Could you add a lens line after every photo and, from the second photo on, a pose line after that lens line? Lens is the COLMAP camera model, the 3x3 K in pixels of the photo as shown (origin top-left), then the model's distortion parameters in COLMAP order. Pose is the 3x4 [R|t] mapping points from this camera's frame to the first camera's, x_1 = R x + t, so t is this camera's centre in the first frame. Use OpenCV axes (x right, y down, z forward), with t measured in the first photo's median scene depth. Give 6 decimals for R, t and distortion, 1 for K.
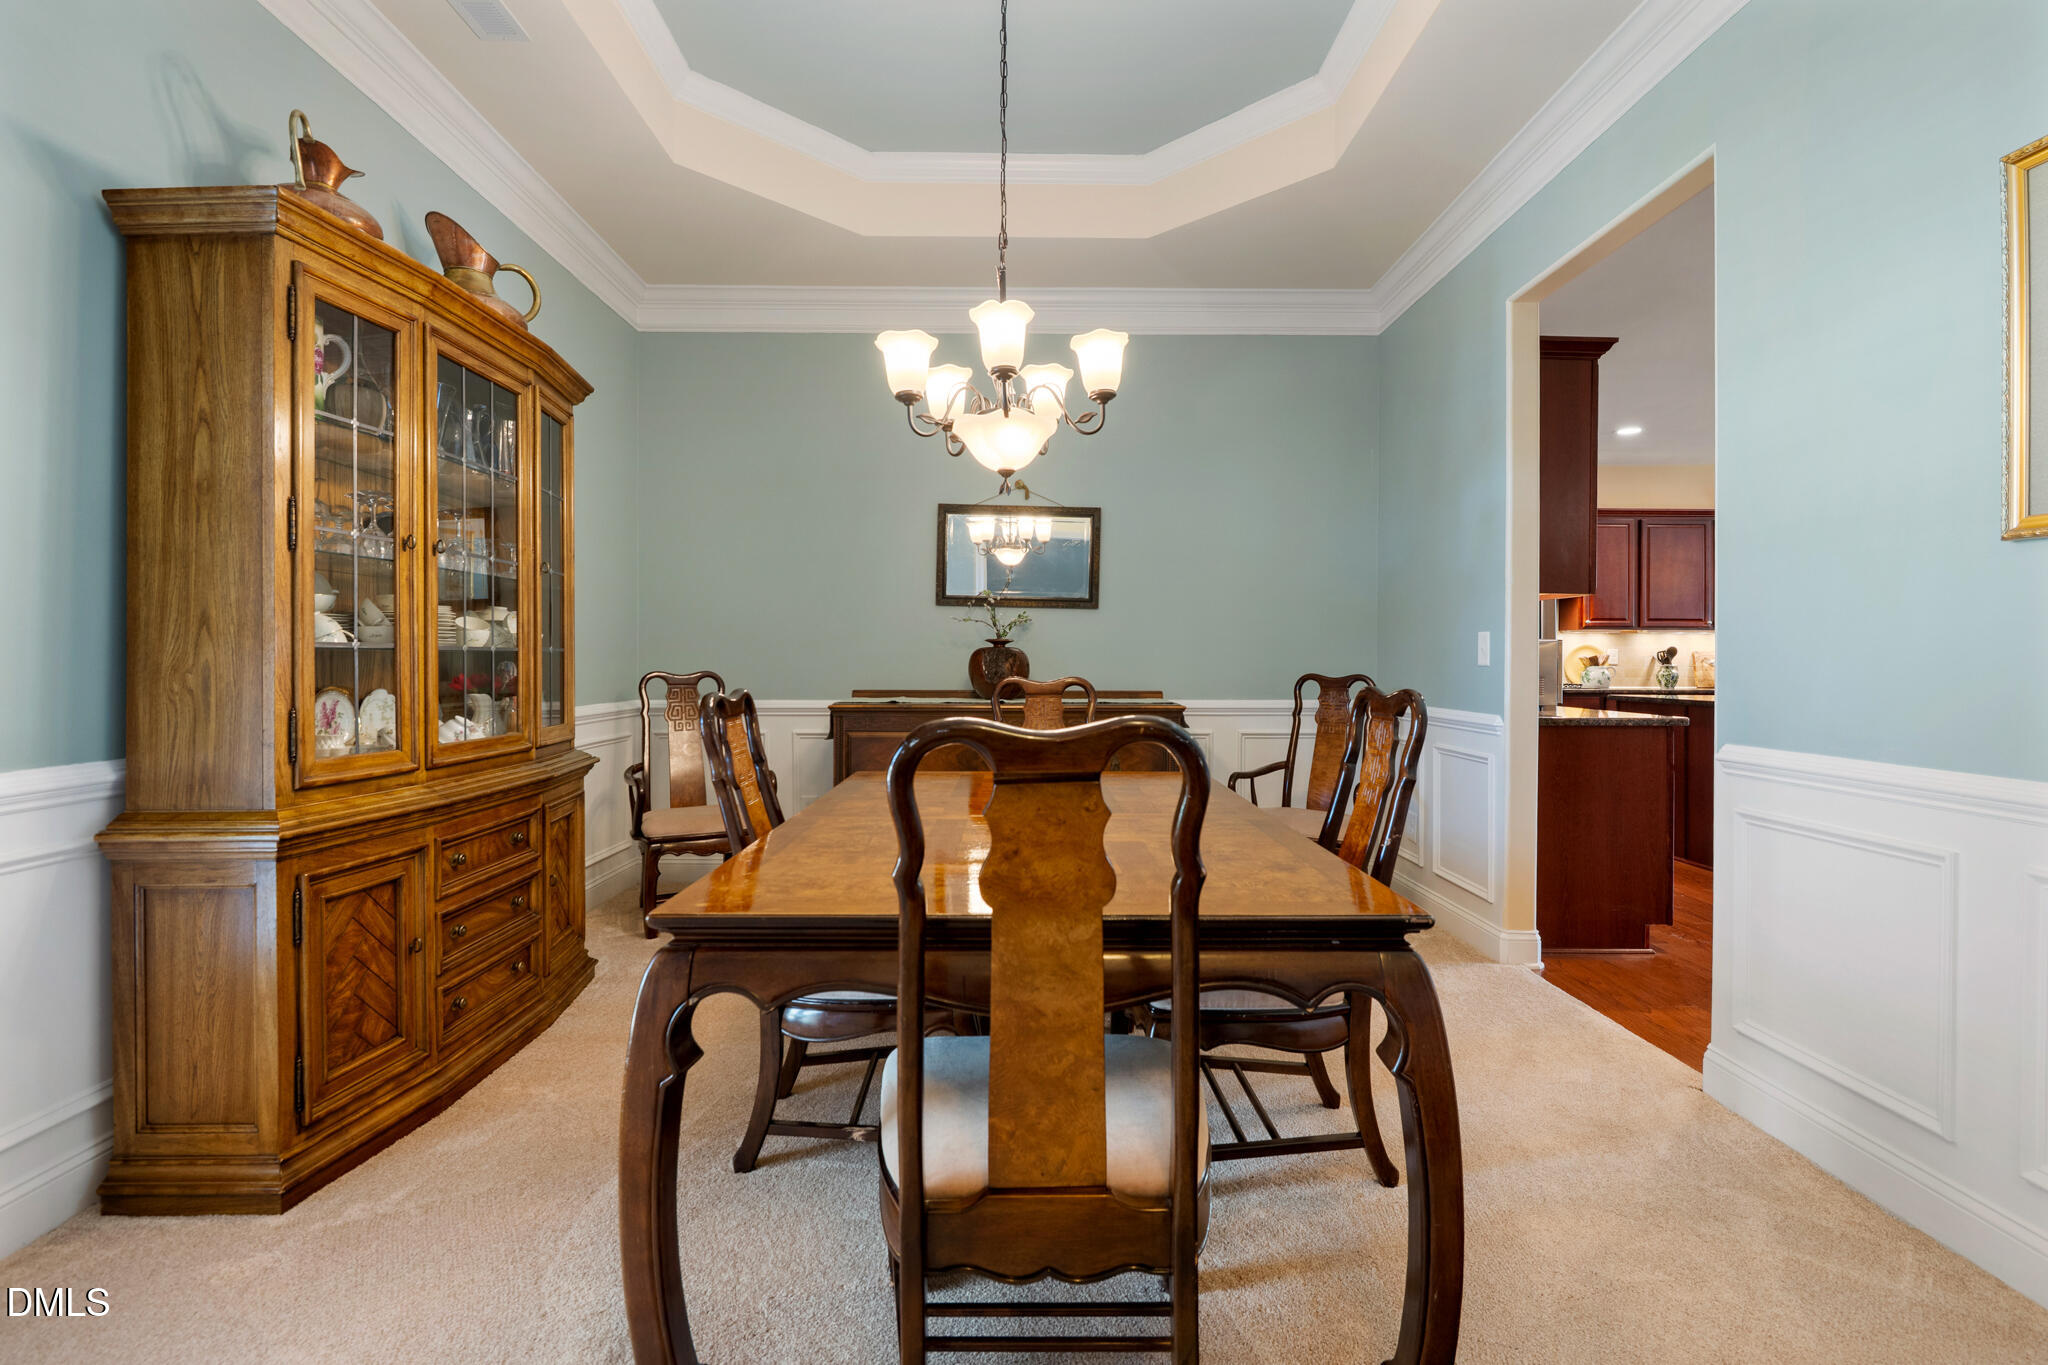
lens RADIAL K [[969.9, 0, 1024.6], [0, 969.9, 650.4], [0, 0, 1]] dist [0.001527, -0.009766]
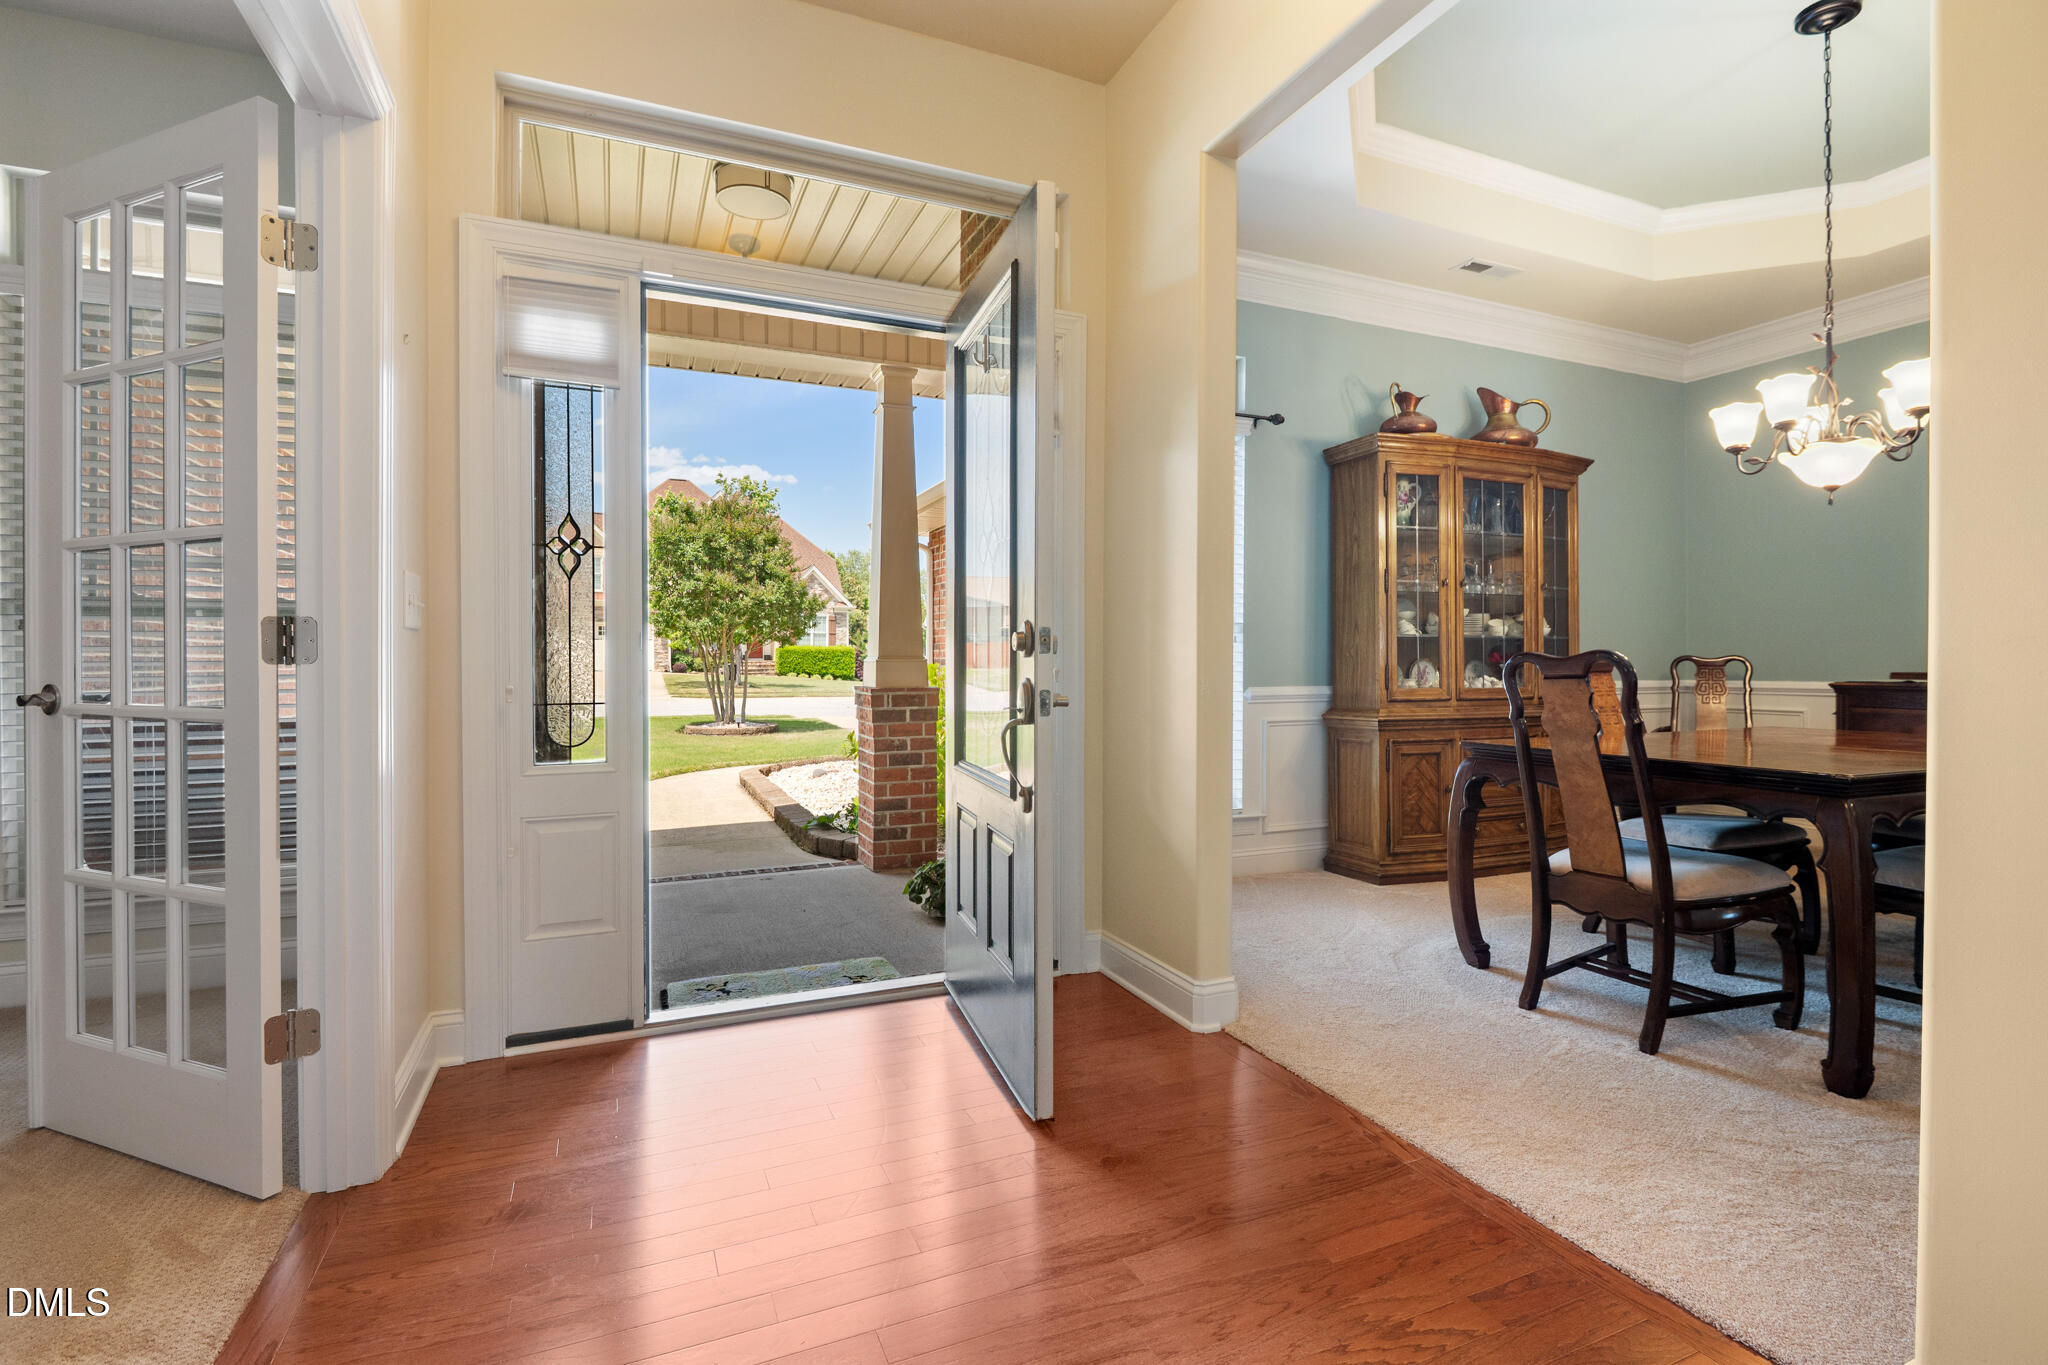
lens RADIAL K [[940.0, 0, 1024.0], [0, 940.0, 682.5], [0, 0, 1]] dist [-0.000133, -0.000245]
pose [[0.388470, 0.014139, -0.921353, 0.833023], [0.010814, 0.999743, 0.019902, 0.046035], [0.921398, -0.017694, 0.388217, -0.554044]]
